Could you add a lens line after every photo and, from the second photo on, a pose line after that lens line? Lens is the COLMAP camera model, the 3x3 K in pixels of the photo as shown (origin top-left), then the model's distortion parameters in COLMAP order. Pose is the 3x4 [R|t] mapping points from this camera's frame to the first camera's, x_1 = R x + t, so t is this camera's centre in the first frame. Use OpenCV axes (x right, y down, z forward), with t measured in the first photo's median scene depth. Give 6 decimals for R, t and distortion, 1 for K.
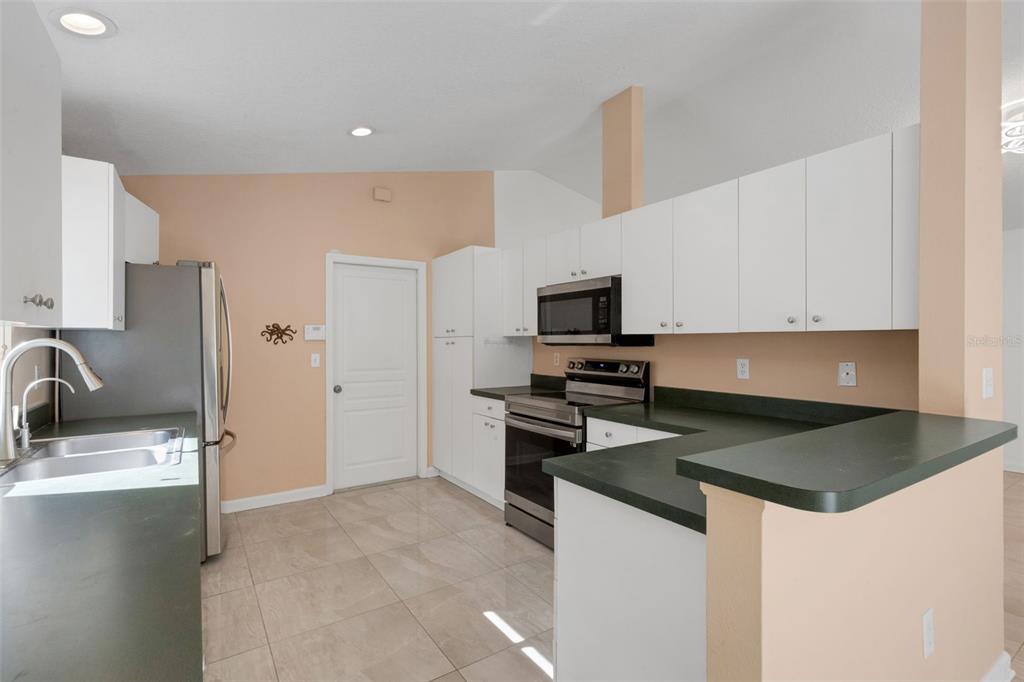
lens RADIAL K [[475.1, 0, 511.3], [0, 475.1, 339.8], [0, 0, 1]] dist [0.006699, 0.000410]
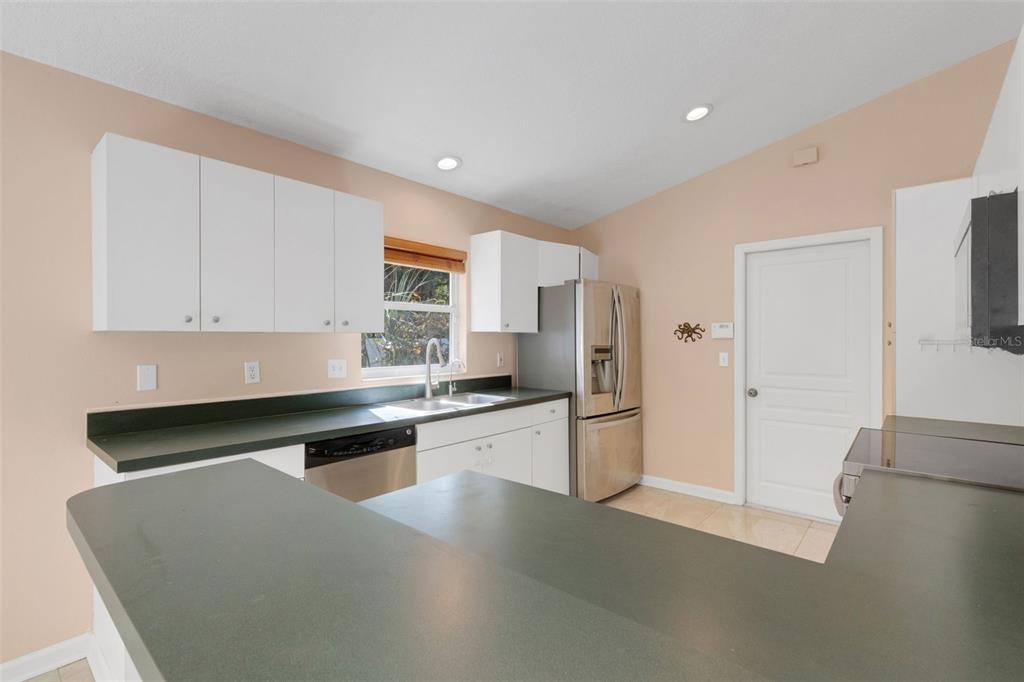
lens RADIAL K [[467.0, 0, 510.4], [0, 467.0, 339.8], [0, 0, 1]] dist [0.003907, 0.000816]
pose [[0.265857, 0.004322, -0.964003, 0.401005], [0.001897, 0.999986, 0.005007, -0.002029], [0.964011, -0.003160, 0.265845, 0.350974]]
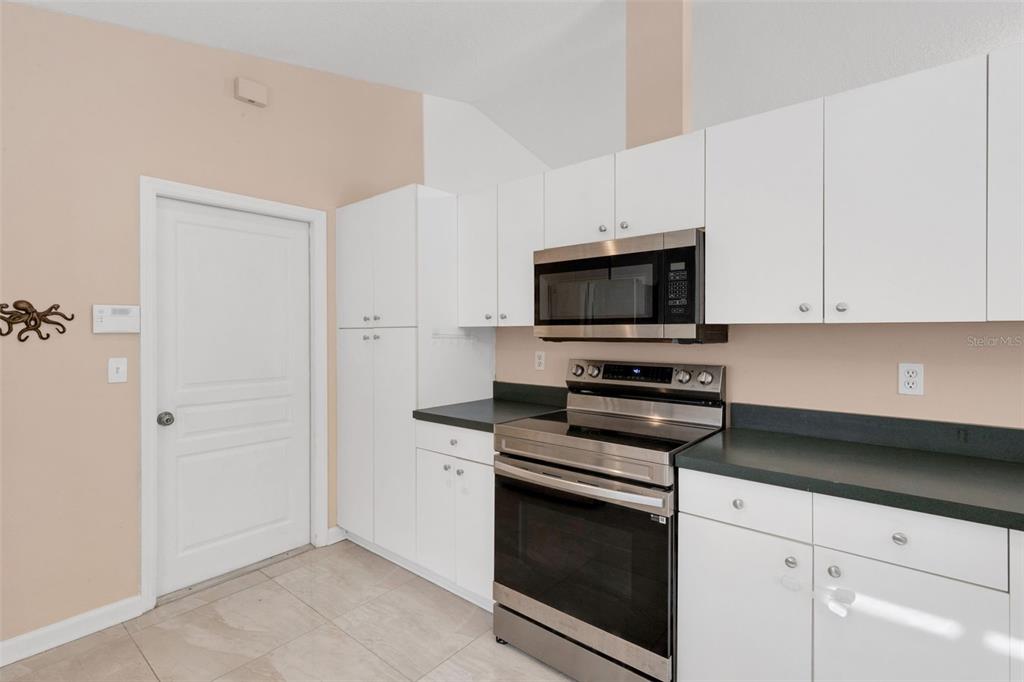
lens RADIAL K [[473.0, 0, 514.7], [0, 473.0, 332.5], [0, 0, 1]] dist [0.006497, -0.000053]
pose [[0.957992, -0.000503, 0.286795, -0.139502], [-0.000460, 0.999994, 0.003288, -0.001972], [-0.286795, -0.003282, 0.957986, 0.366421]]
